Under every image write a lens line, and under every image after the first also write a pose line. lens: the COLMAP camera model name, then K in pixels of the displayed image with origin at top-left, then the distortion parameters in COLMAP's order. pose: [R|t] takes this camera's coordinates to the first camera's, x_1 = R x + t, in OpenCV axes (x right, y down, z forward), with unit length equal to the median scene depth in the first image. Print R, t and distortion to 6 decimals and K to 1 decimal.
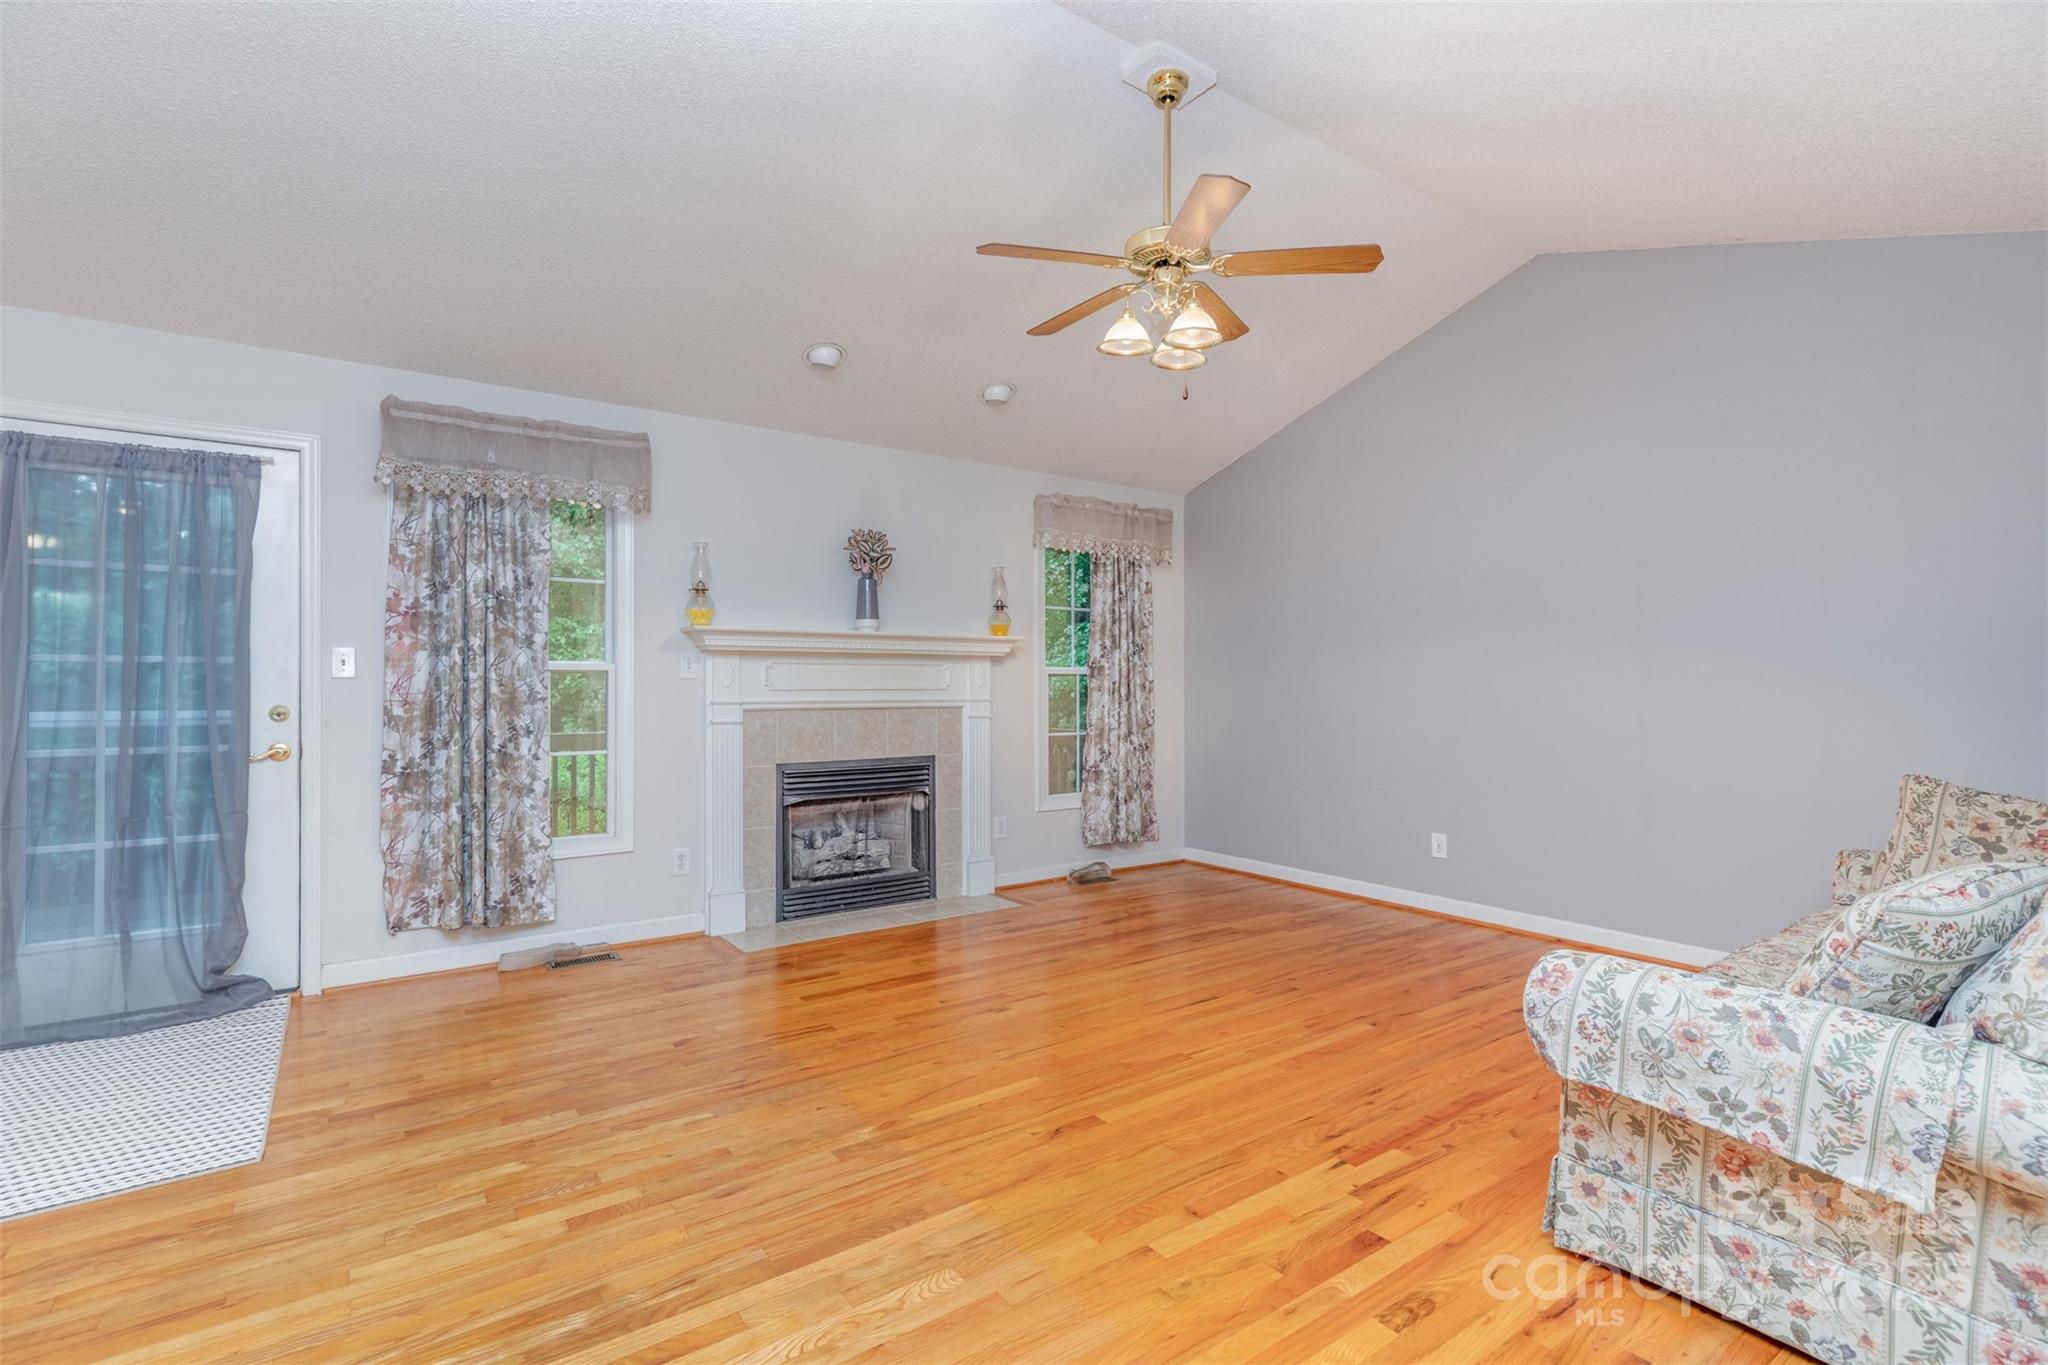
lens RADIAL K [[929.5, 0, 1009.4], [0, 929.5, 672.0], [0, 0, 1]] dist [0.004171, 0.001436]
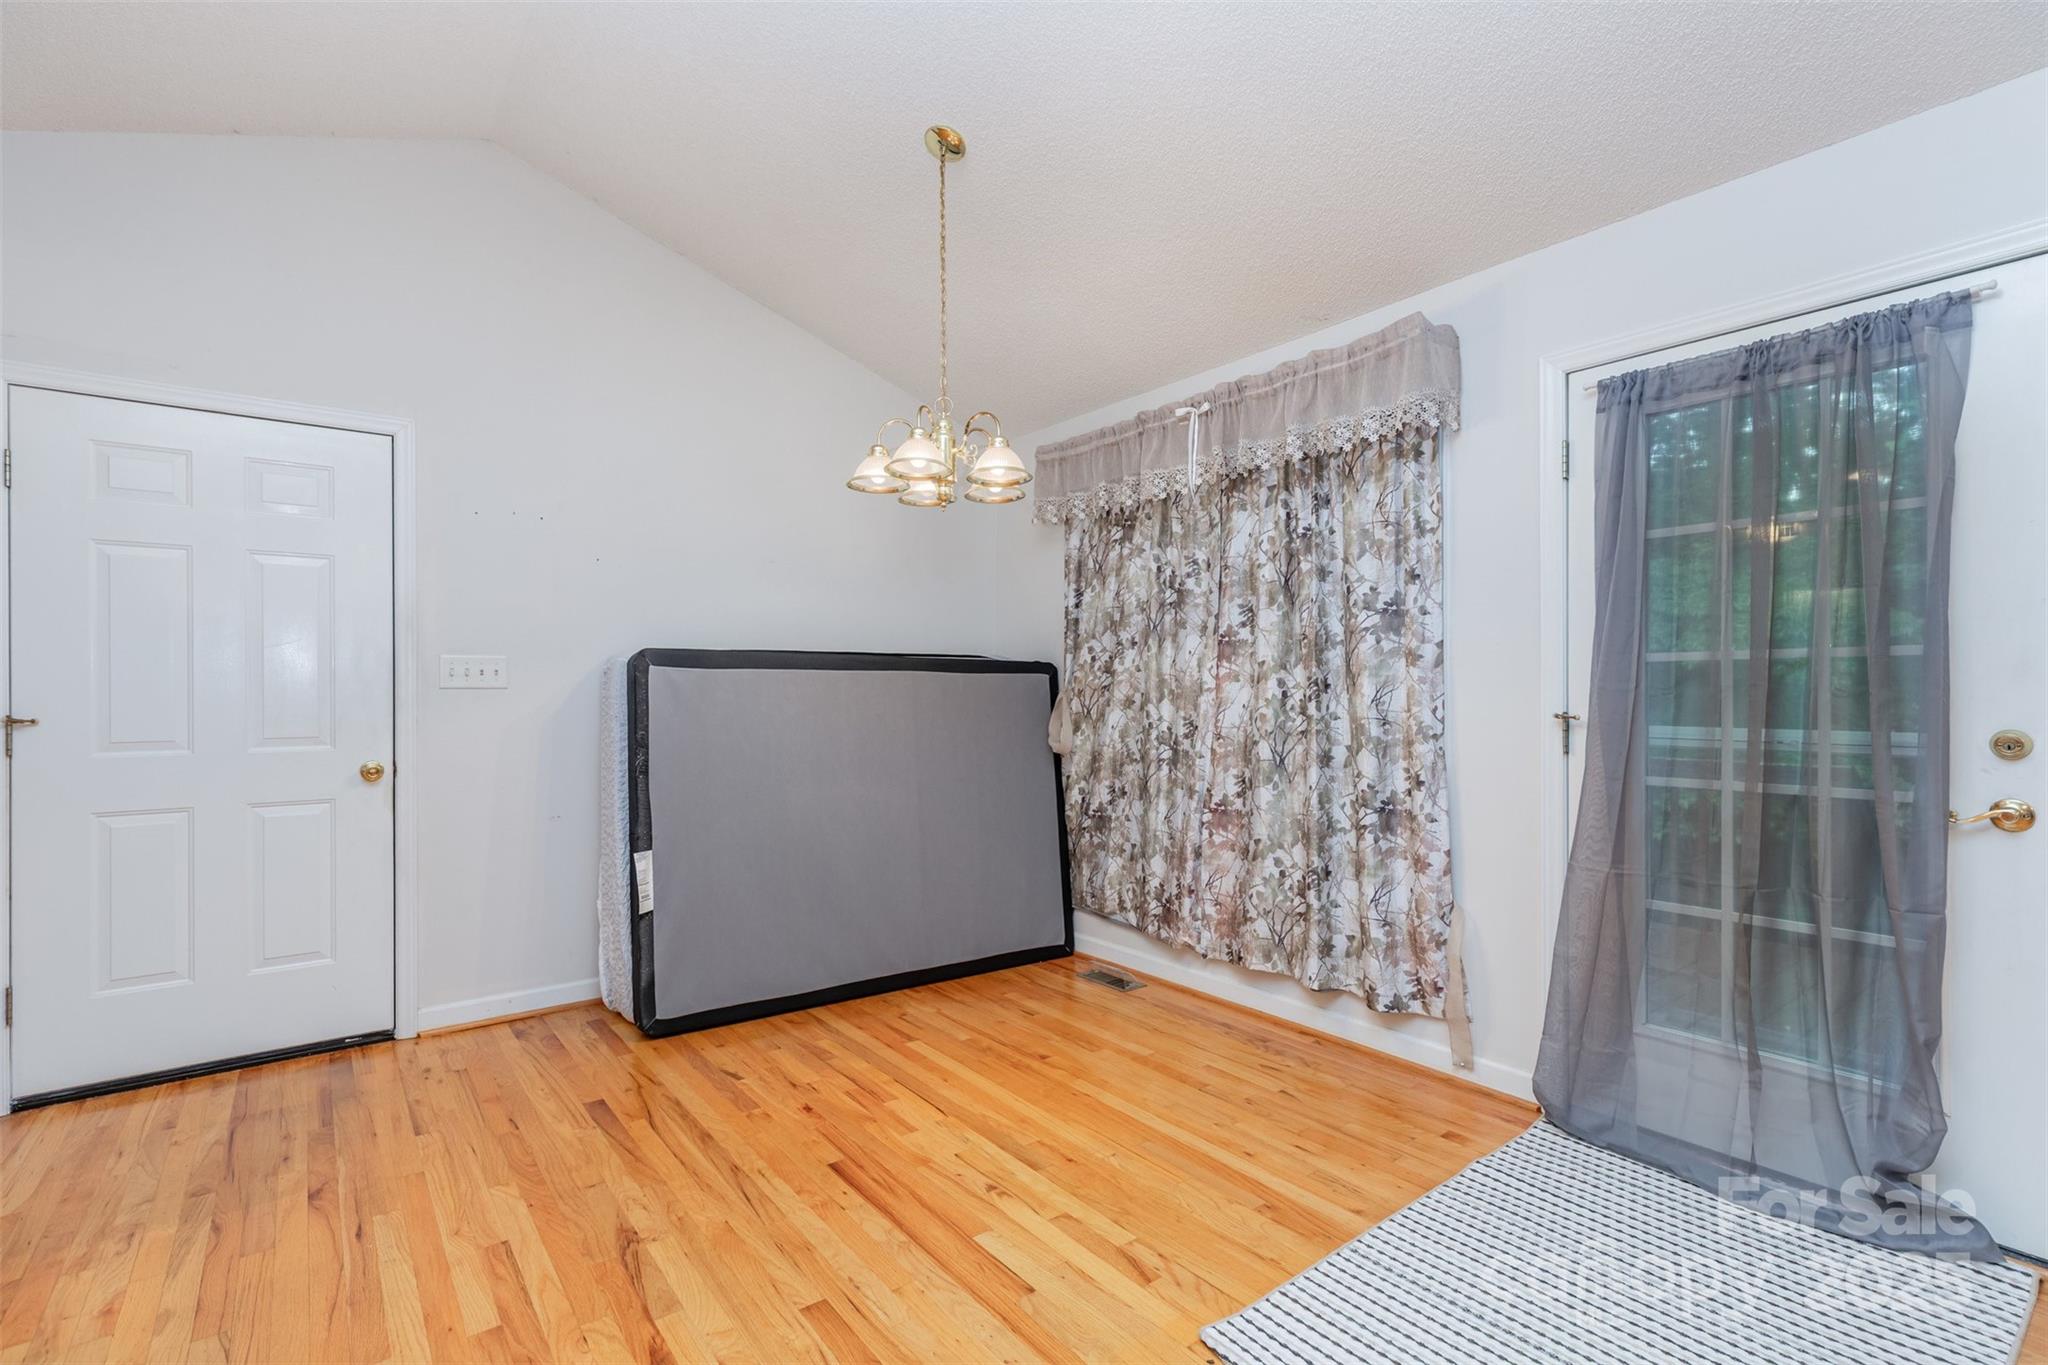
lens RADIAL K [[929.5, 0, 1019.8], [0, 929.5, 696.2], [0, 0, 1]] dist [0.004171, 0.001436]
pose [[0.061684, -0.012260, -0.998020, -0.249001], [-0.008321, 0.999883, -0.012797, 0.026642], [0.998061, 0.009094, 0.061575, 0.355266]]
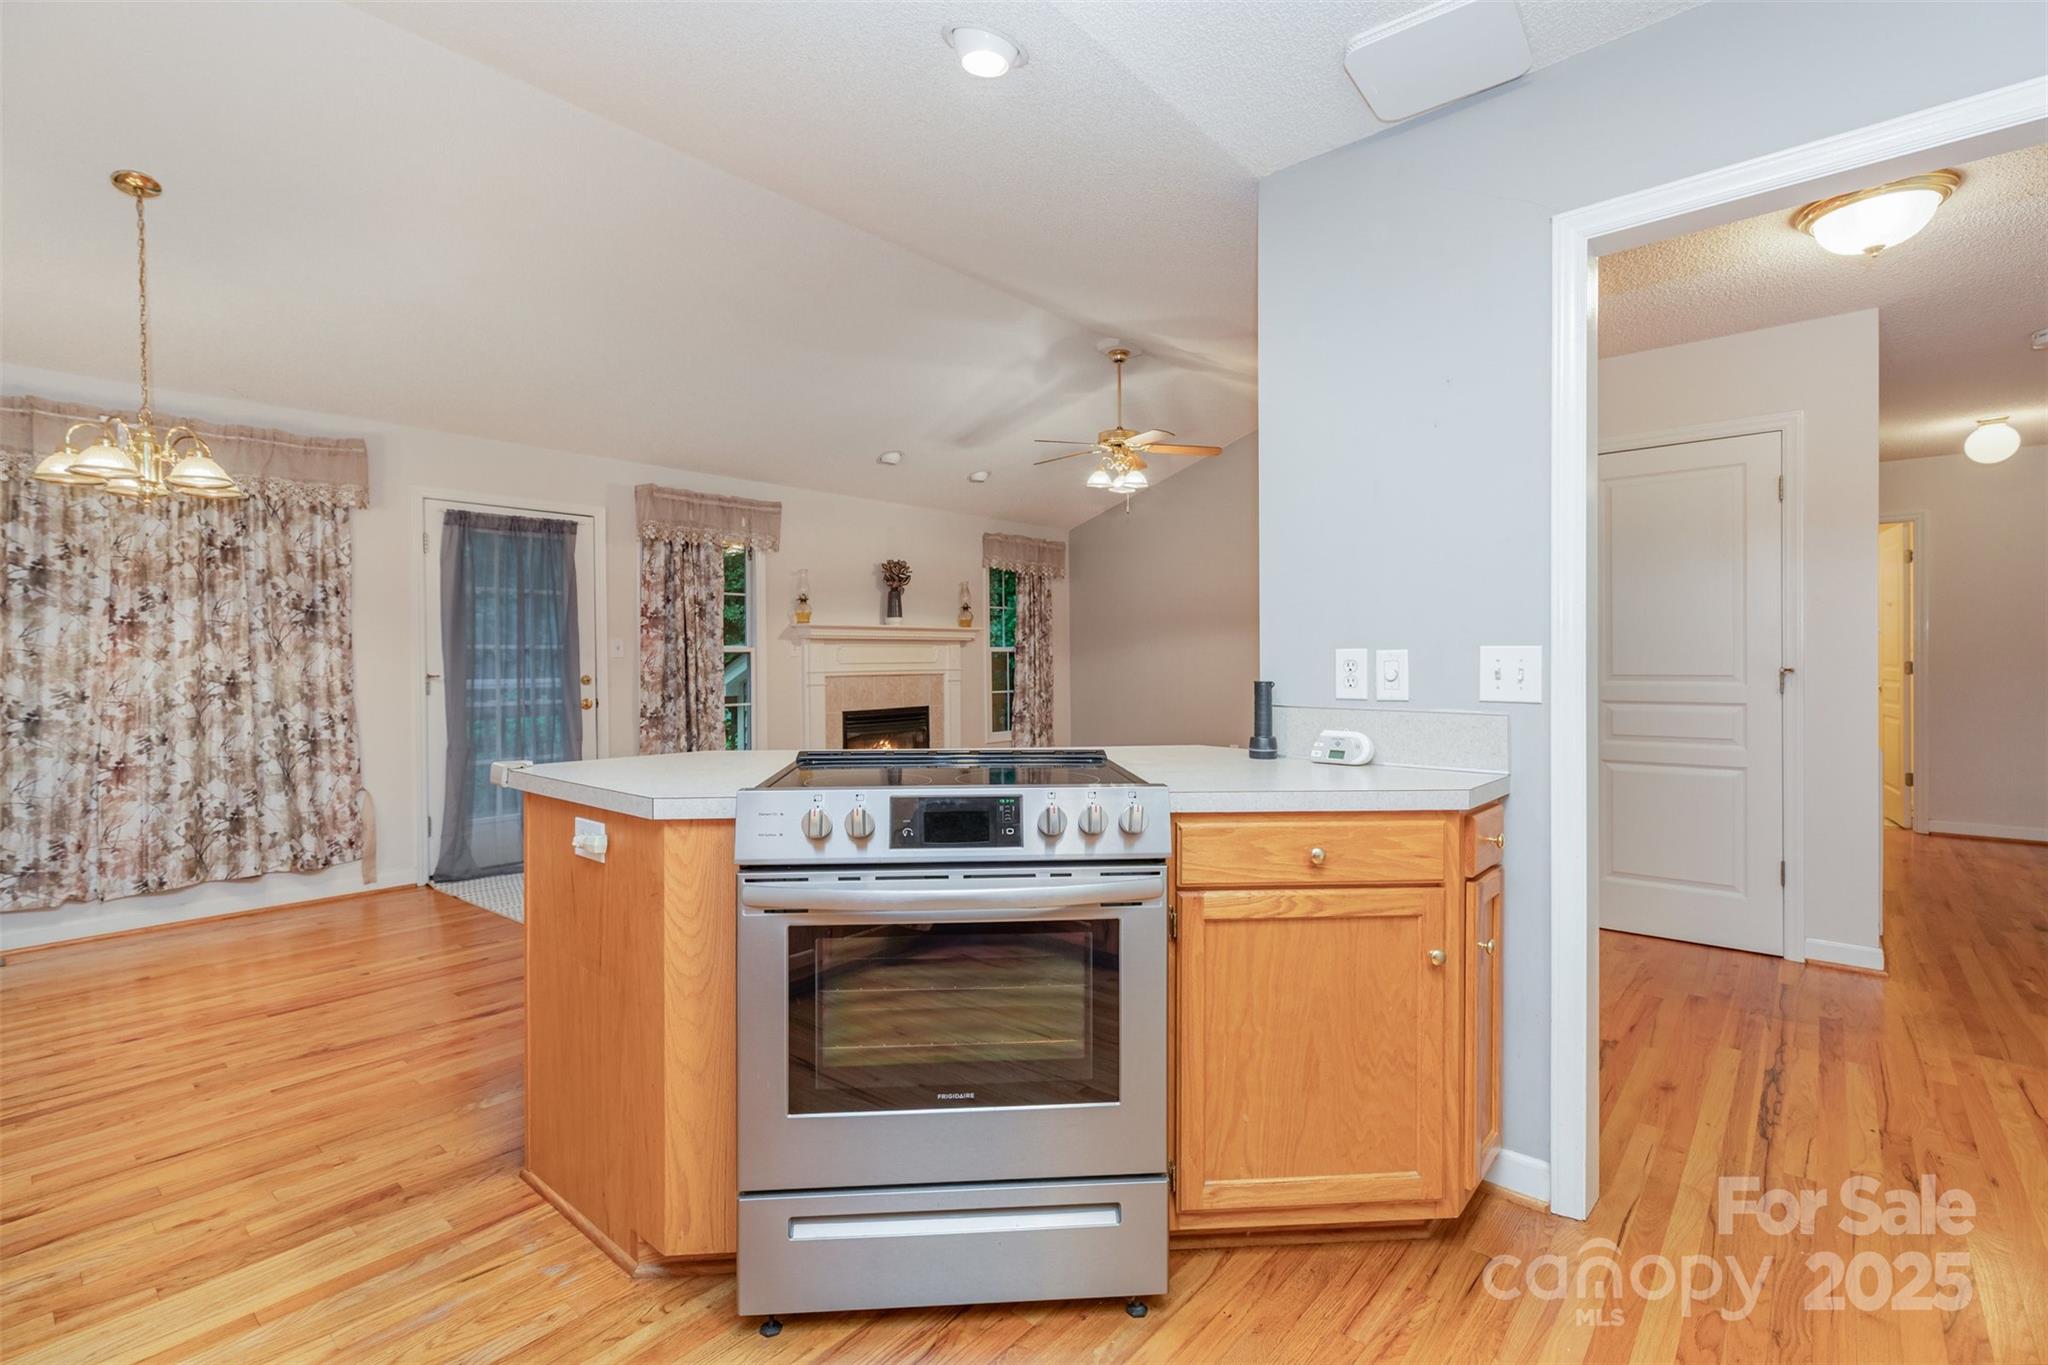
lens RADIAL K [[929.5, 0, 1032.0], [0, 929.5, 672.3], [0, 0, 1]] dist [0.004171, 0.001436]
pose [[0.965910, -0.019301, 0.258157, -0.420413], [0.015298, 0.999730, 0.017506, 0.013811], [-0.258425, -0.012960, 0.965944, -0.700195]]
